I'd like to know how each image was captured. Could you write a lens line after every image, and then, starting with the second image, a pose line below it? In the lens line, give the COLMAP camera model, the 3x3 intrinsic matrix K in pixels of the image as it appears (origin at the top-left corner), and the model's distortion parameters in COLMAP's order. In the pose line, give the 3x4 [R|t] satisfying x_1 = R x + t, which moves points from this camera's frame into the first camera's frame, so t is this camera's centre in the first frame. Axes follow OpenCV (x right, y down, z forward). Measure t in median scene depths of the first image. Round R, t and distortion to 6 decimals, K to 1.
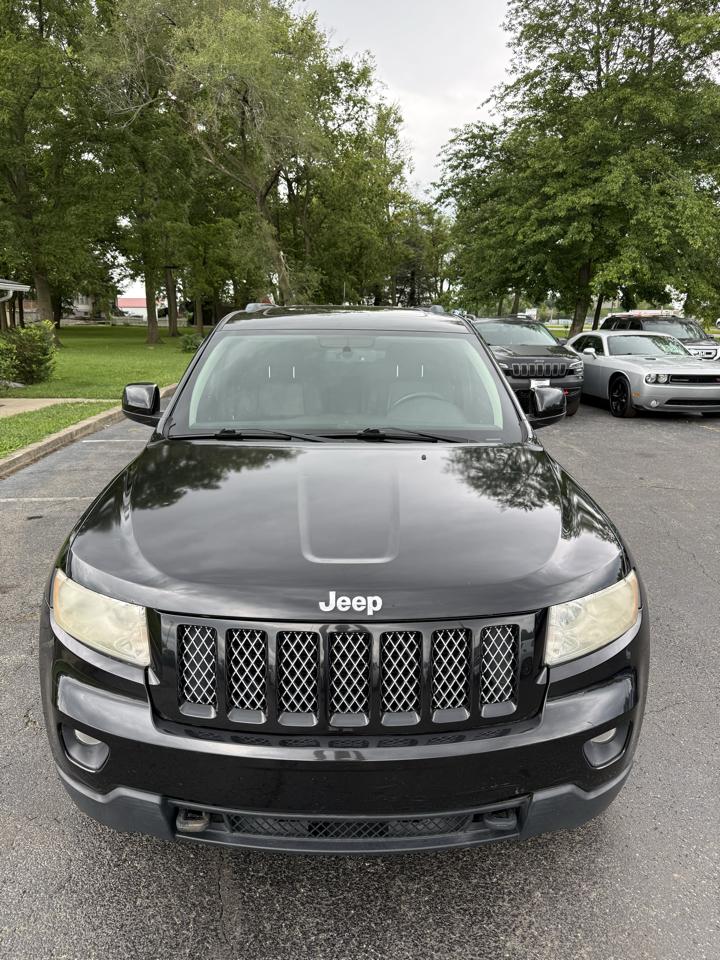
lens RADIAL K [[685.3, 0, 354.1], [0, 685.3, 476.6], [0, 0, 1]] dist [0.021797, -0.029906]
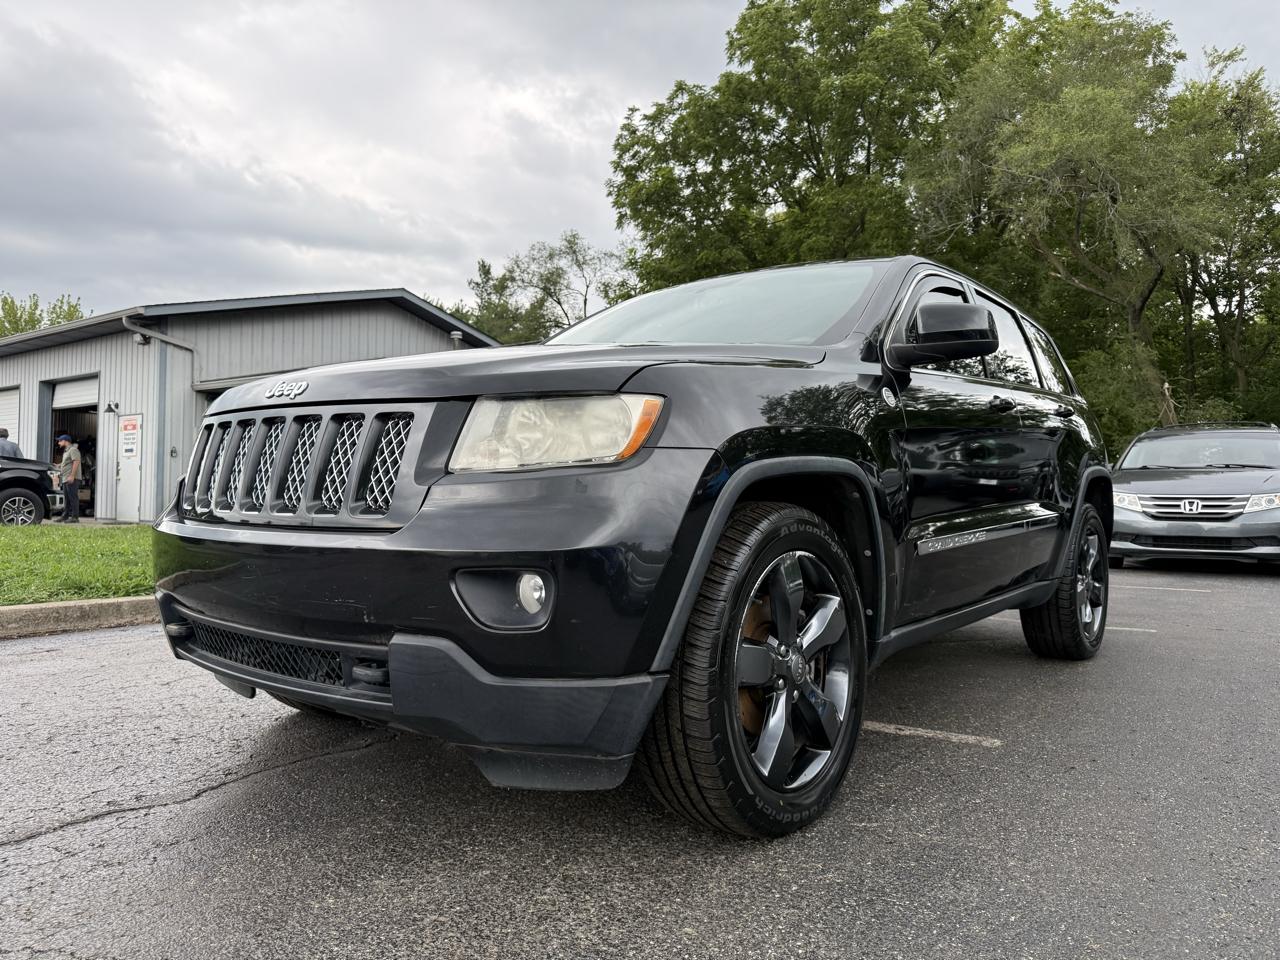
lens RADIAL K [[913.7, 0, 631.5], [0, 913.7, 470.3], [0, 0, 1]] dist [0.021797, -0.029906]
pose [[0.764580, -0.012427, -0.644408, 0.092752], [-0.160456, 0.964666, -0.208982, 0.038436], [0.624236, 0.263183, 0.735571, 0.032359]]
